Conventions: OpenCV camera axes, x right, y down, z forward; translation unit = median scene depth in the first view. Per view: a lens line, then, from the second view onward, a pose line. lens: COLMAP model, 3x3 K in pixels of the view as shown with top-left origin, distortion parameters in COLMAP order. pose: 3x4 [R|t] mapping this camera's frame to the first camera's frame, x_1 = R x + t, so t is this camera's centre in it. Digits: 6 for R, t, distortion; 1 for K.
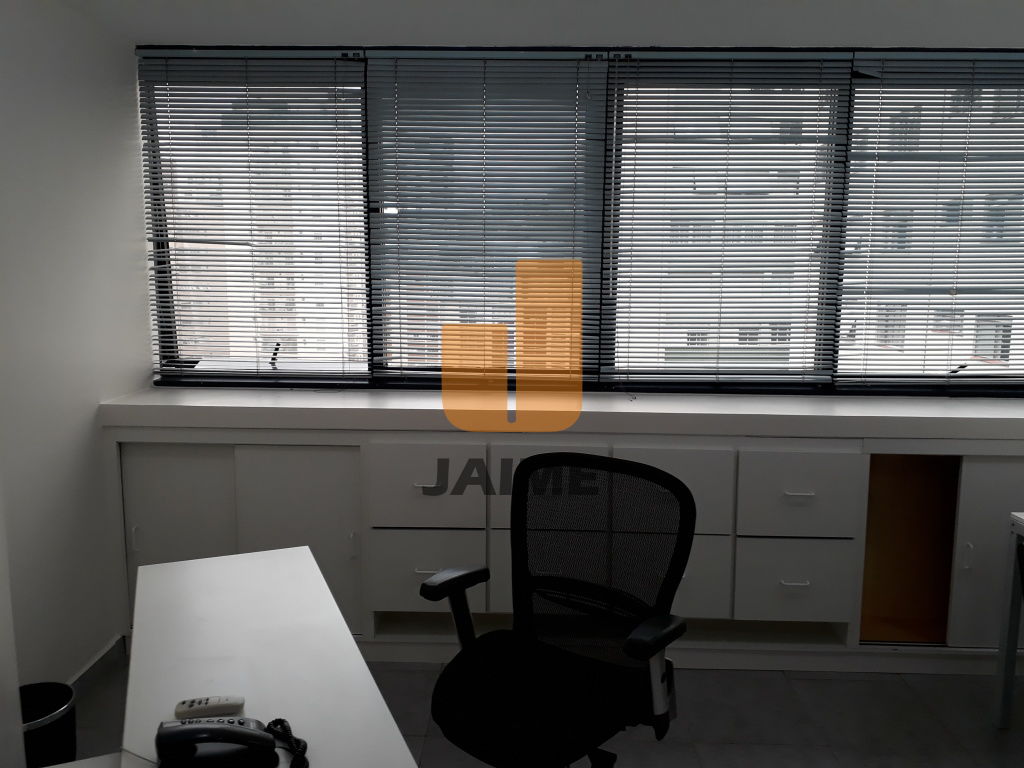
lens RADIAL K [[818.8, 0, 511.3], [0, 818.8, 351.8], [0, 0, 1]] dist [-0.004513, 0.000195]
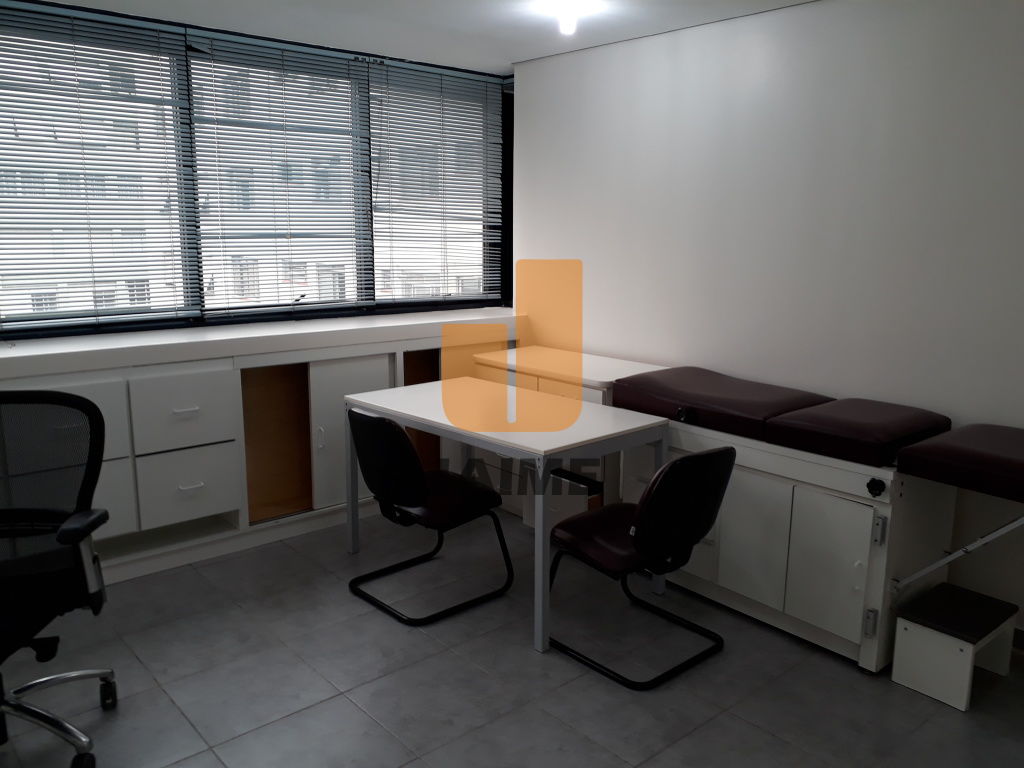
lens RADIAL K [[821.7, 0, 513.5], [0, 821.7, 366.5], [0, 0, 1]] dist [0.085409, -0.120419]
pose [[0.733288, -0.125627, 0.668212, -0.085489], [0.083079, 0.991973, 0.095325, 0.034373], [-0.674824, -0.014387, 0.737839, -0.182569]]
